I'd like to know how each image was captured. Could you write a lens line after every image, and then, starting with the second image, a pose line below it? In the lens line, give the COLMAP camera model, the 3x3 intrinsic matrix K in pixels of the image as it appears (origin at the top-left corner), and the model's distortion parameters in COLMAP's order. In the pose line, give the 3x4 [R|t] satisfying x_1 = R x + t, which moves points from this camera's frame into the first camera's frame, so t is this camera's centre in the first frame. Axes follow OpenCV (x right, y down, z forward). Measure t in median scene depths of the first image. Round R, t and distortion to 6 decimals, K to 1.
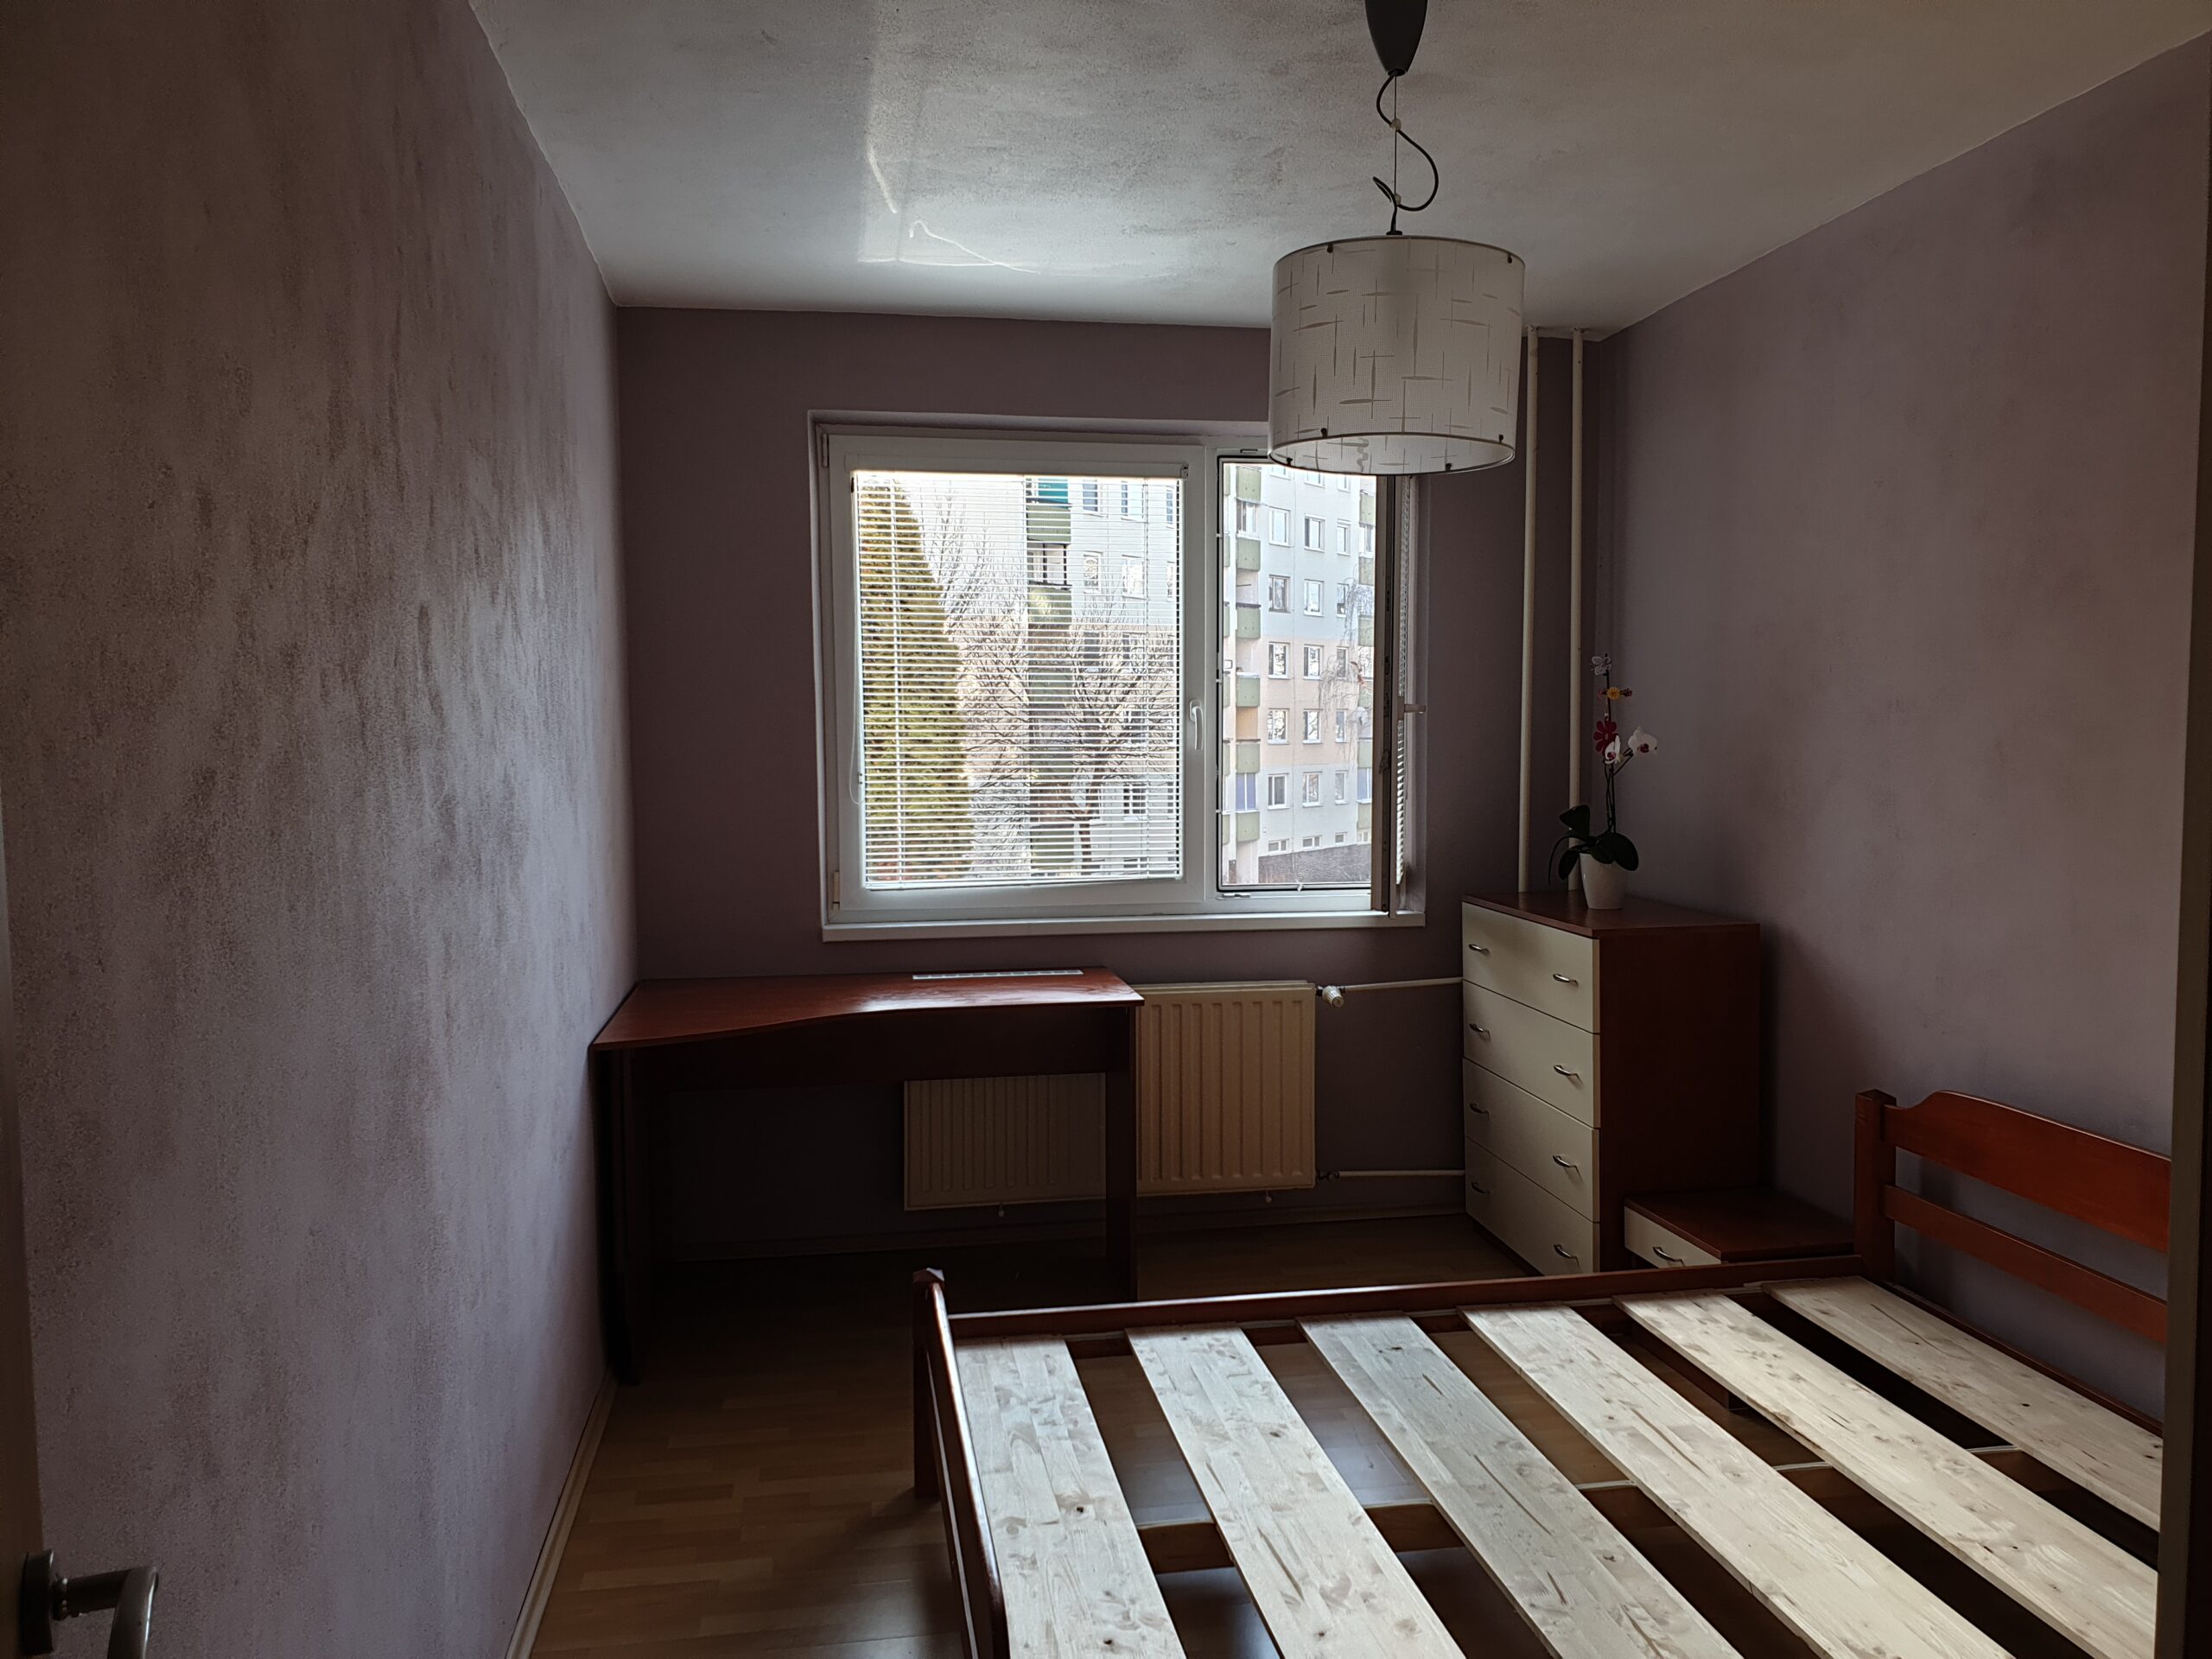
lens RADIAL K [[1683.8, 0, 1106.0], [0, 1683.8, 829.5], [0, 0, 1]] dist [0.002786, 0.002142]
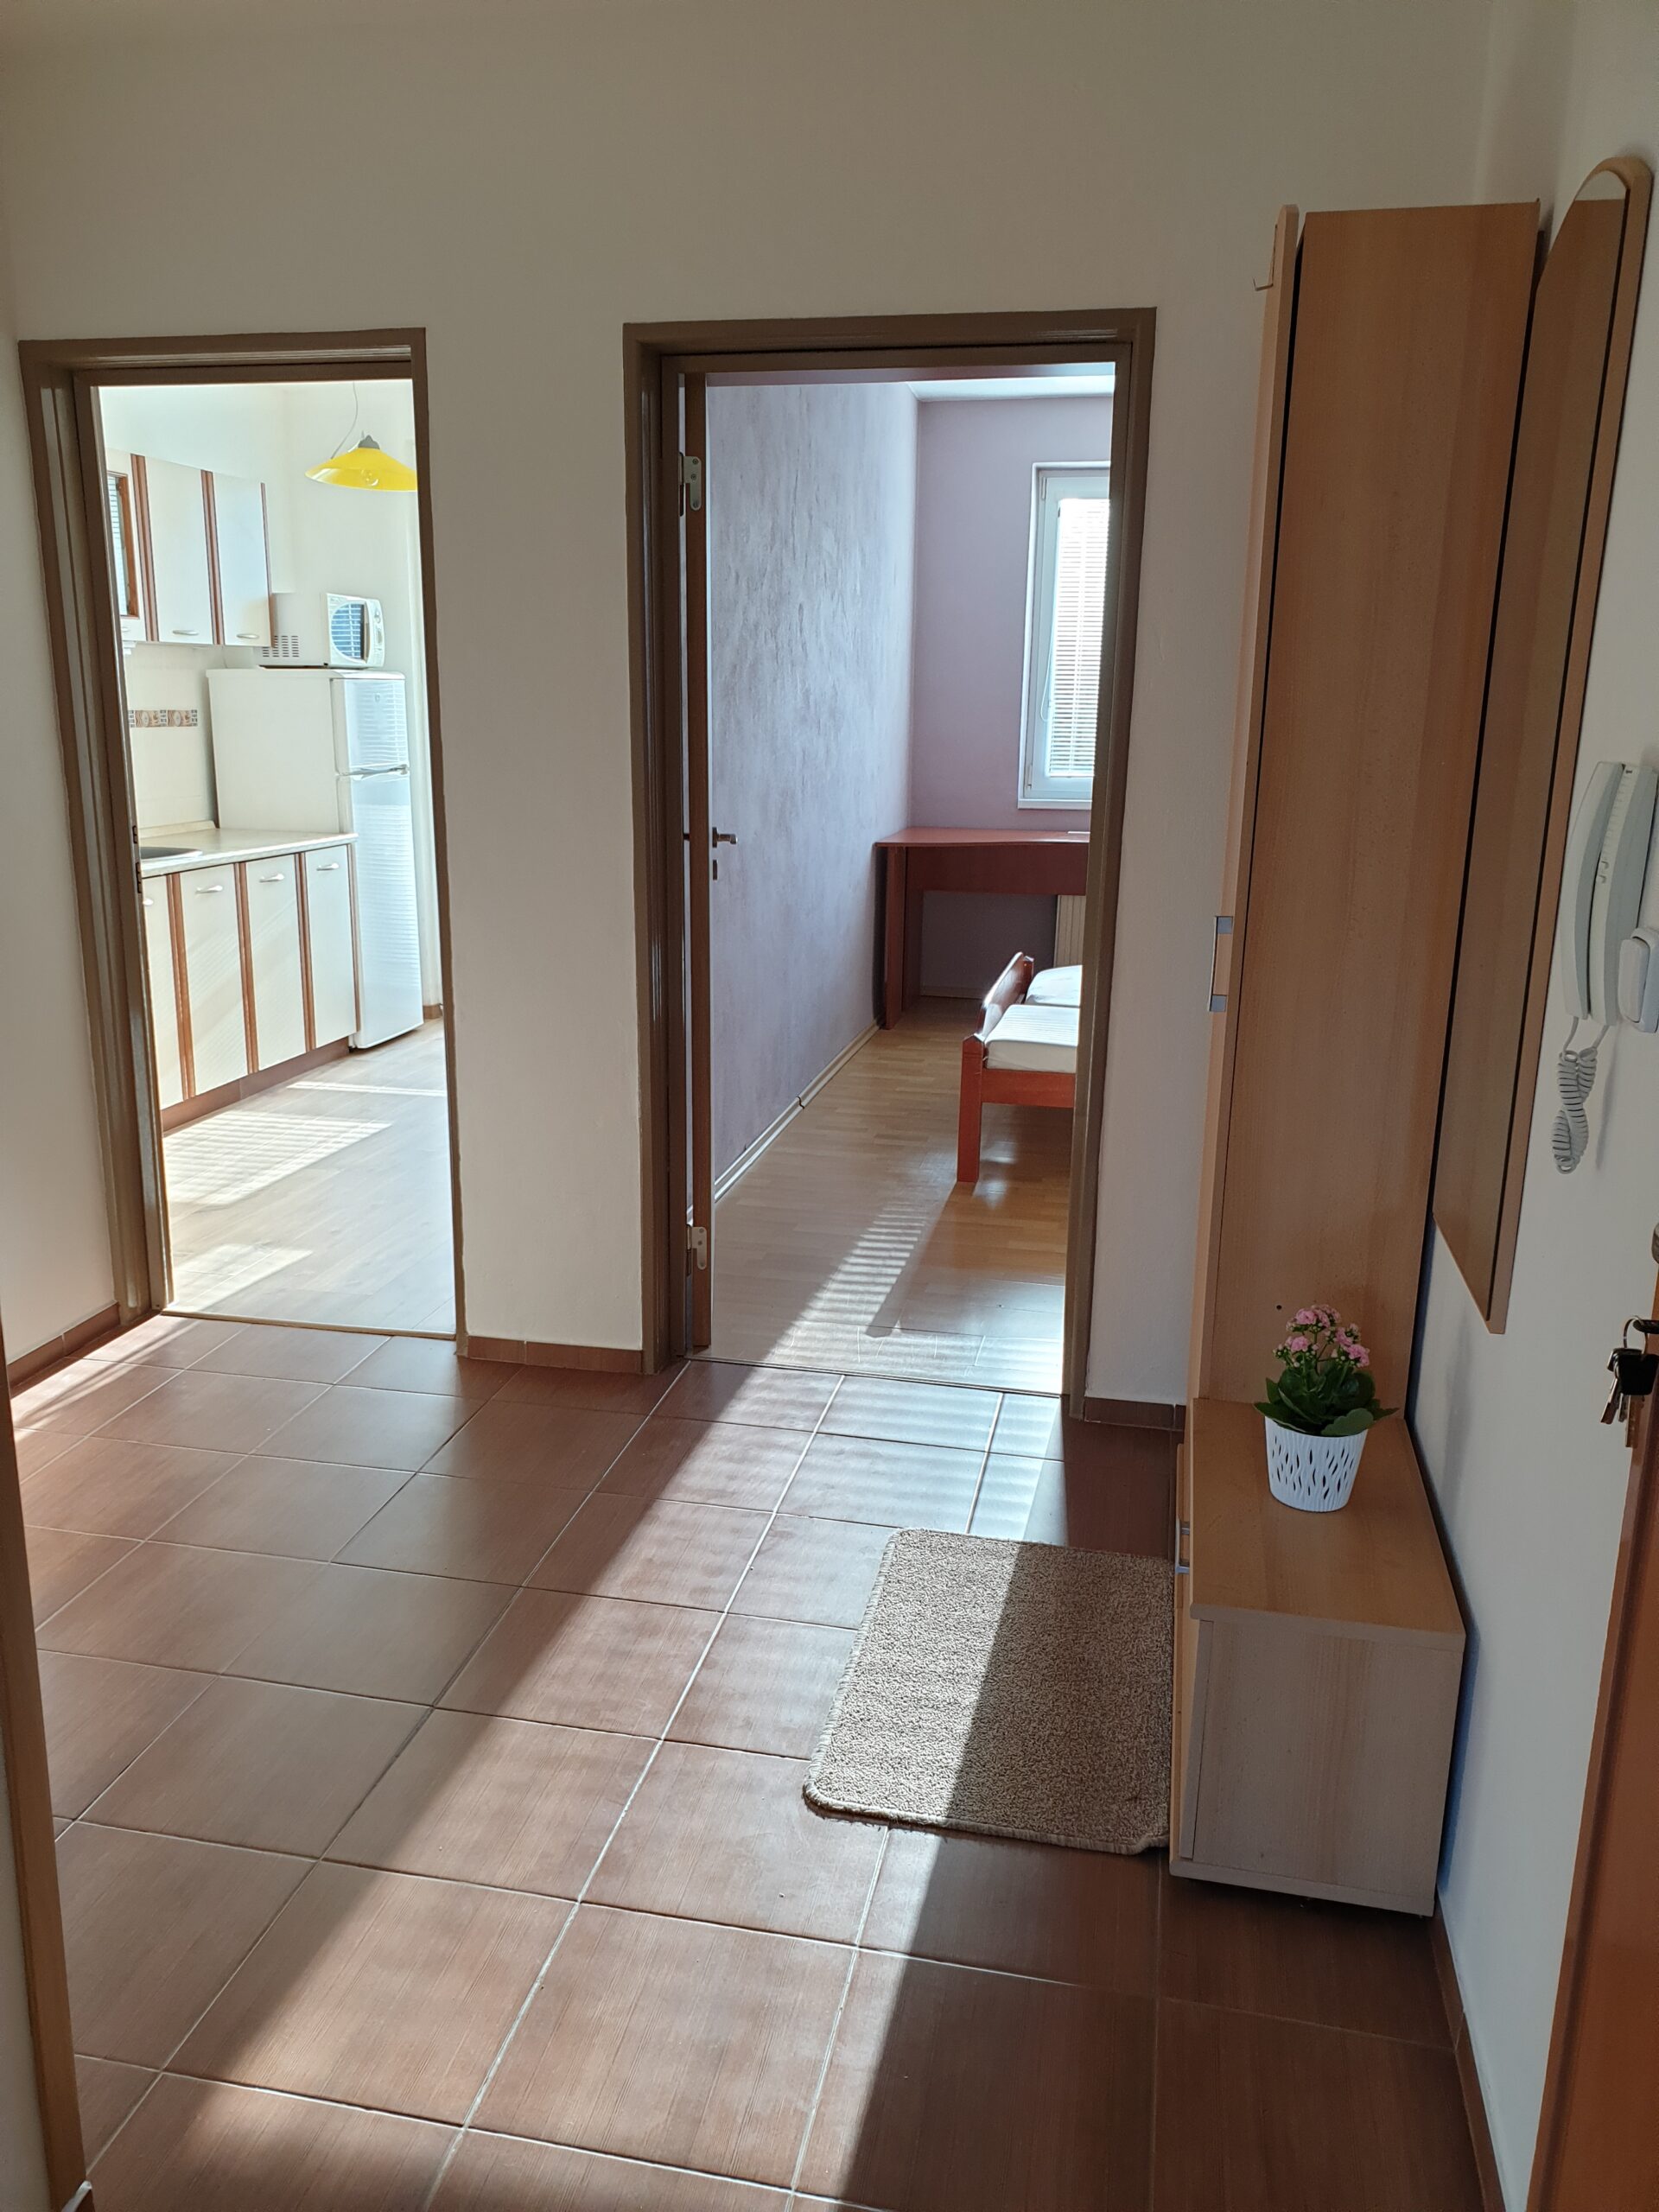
lens RADIAL K [[1687.1, 0, 829.5], [0, 1687.1, 1106.0], [0, 0, 1]] dist [0.112433, 0.000083]
pose [[0.932192, 0.109928, -0.344867, 0.514707], [-0.048603, 0.982154, 0.181690, 0.118662], [0.358685, -0.152608, 0.920899, -1.248293]]
